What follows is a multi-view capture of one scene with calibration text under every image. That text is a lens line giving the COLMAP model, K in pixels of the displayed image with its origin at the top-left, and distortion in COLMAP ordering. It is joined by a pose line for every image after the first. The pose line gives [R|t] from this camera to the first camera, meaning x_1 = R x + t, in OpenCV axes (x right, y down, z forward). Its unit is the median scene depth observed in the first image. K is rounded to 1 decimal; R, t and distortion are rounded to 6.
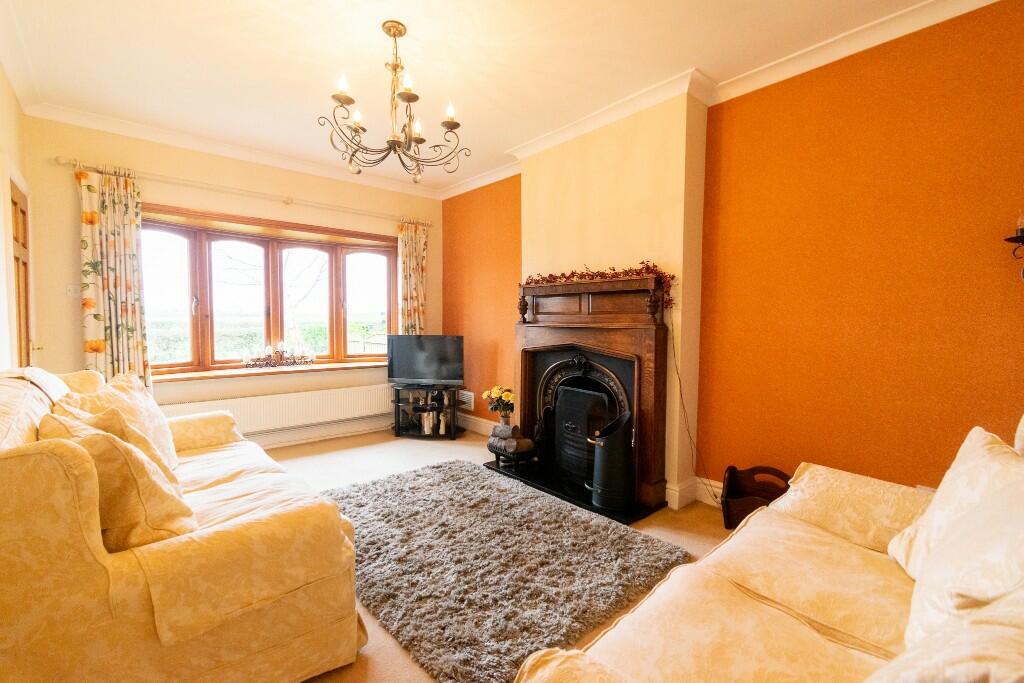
lens RADIAL K [[452.7, 0, 512.3], [0, 452.7, 340.2], [0, 0, 1]] dist [0.007525, -0.000268]
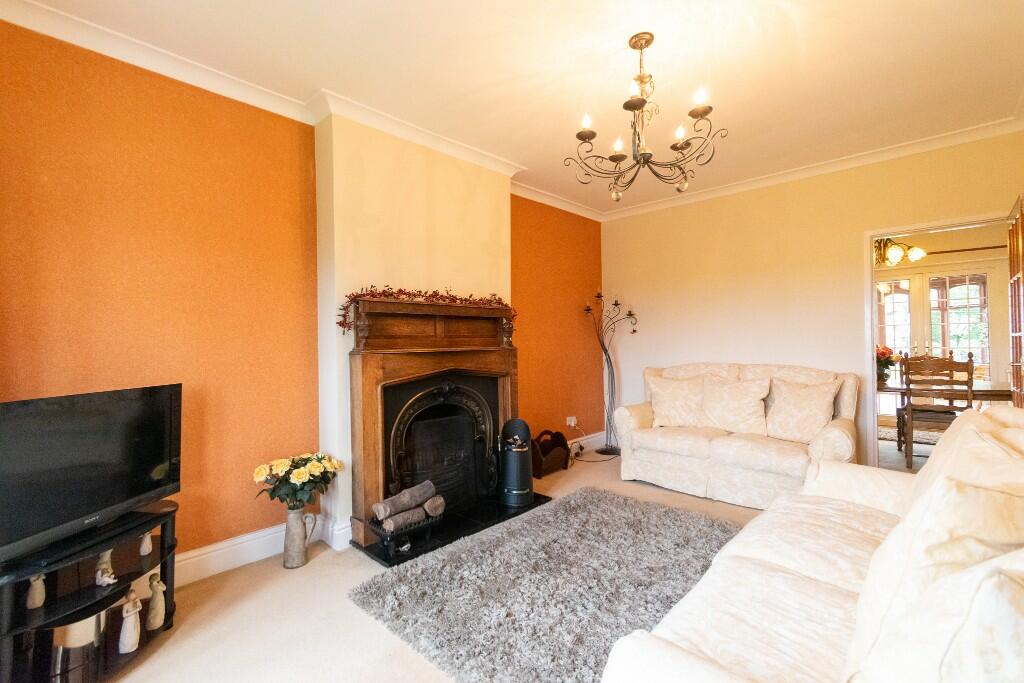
lens RADIAL K [[452.7, 0, 512.3], [0, 452.7, 339.5], [0, 0, 1]] dist [0.007525, -0.000268]
pose [[-0.071422, -0.001280, 0.997445, -0.796114], [0.061996, 0.998060, 0.005720, -0.051007], [-0.995518, 0.062246, -0.071204, 0.924389]]
